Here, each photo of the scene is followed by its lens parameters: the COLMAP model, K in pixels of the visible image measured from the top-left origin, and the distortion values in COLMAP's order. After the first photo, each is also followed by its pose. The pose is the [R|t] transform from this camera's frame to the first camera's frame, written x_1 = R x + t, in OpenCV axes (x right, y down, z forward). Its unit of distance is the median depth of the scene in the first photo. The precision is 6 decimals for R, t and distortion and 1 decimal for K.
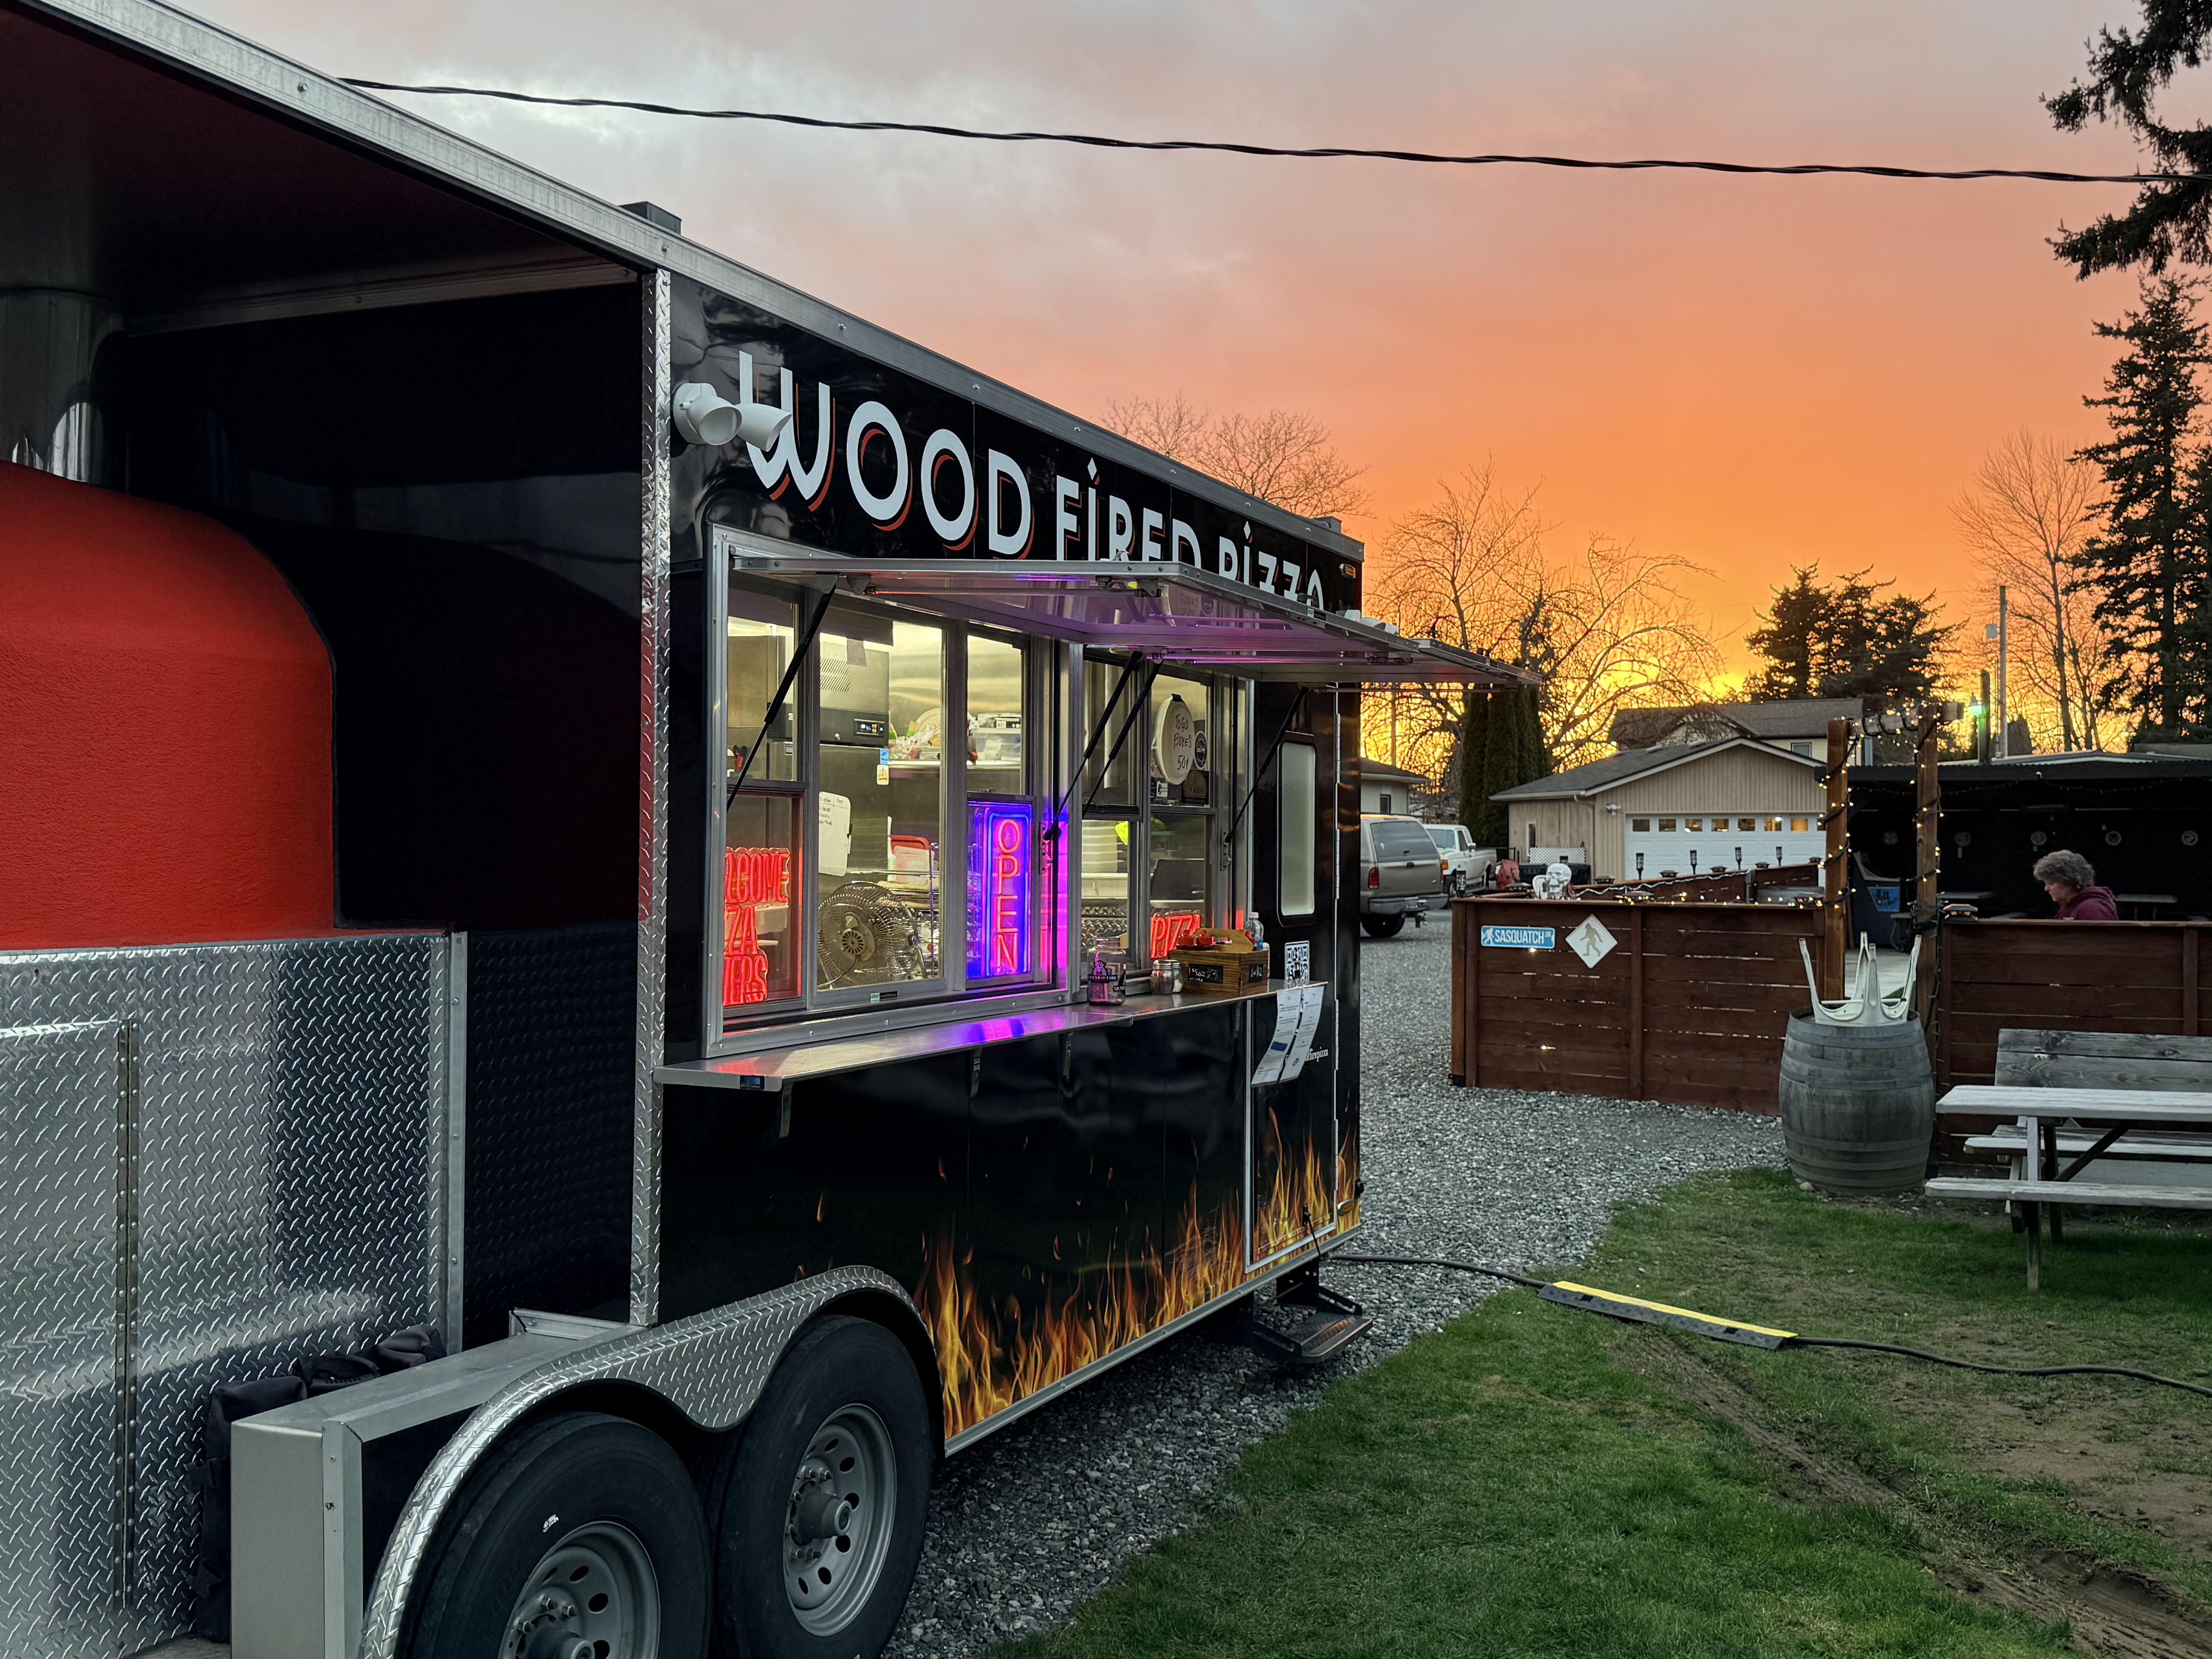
lens RADIAL K [[2244.3, 0, 1106.0], [0, 2244.3, 829.5], [0, 0, 1]] dist [0.144285, -0.001114]
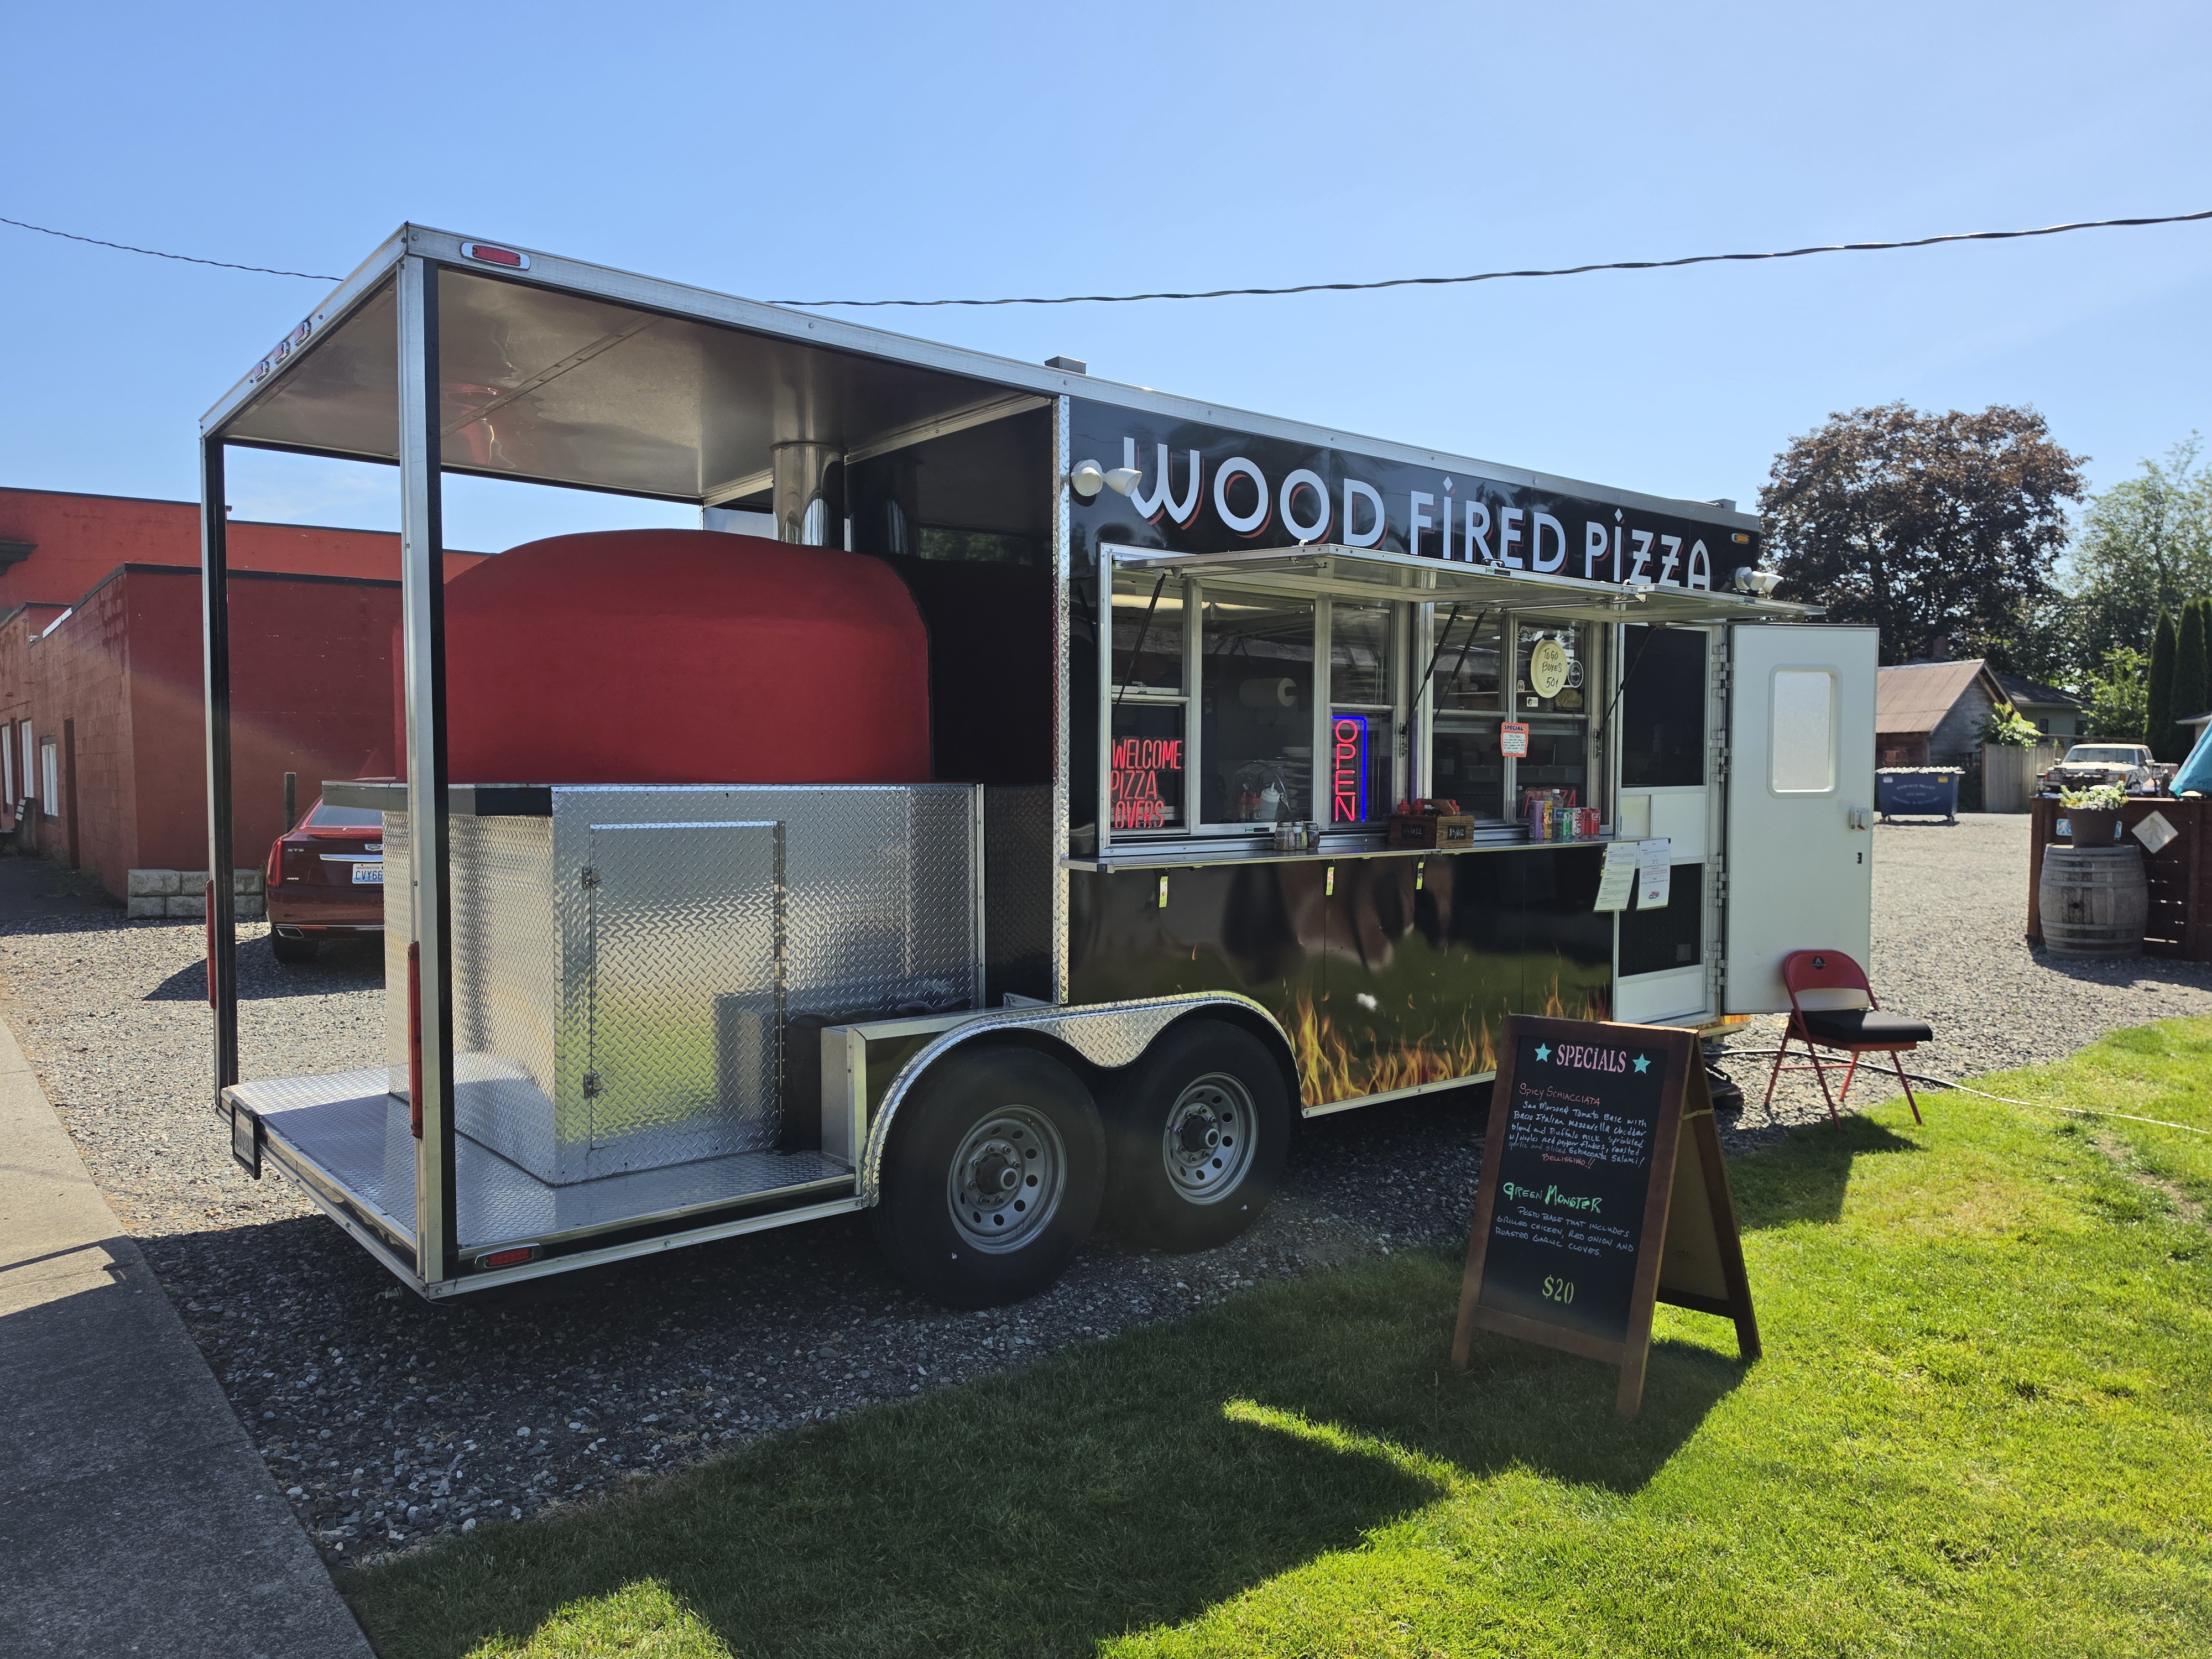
lens RADIAL K [[1614.3, 0, 1106.0], [0, 1614.3, 829.5], [0, 0, 1]] dist [0.088127, -0.242636]
pose [[0.899581, 0.013392, -0.436548, 0.321344], [0.006620, 0.998997, 0.044287, 0.023152], [0.436703, -0.042730, 0.898590, -0.087495]]
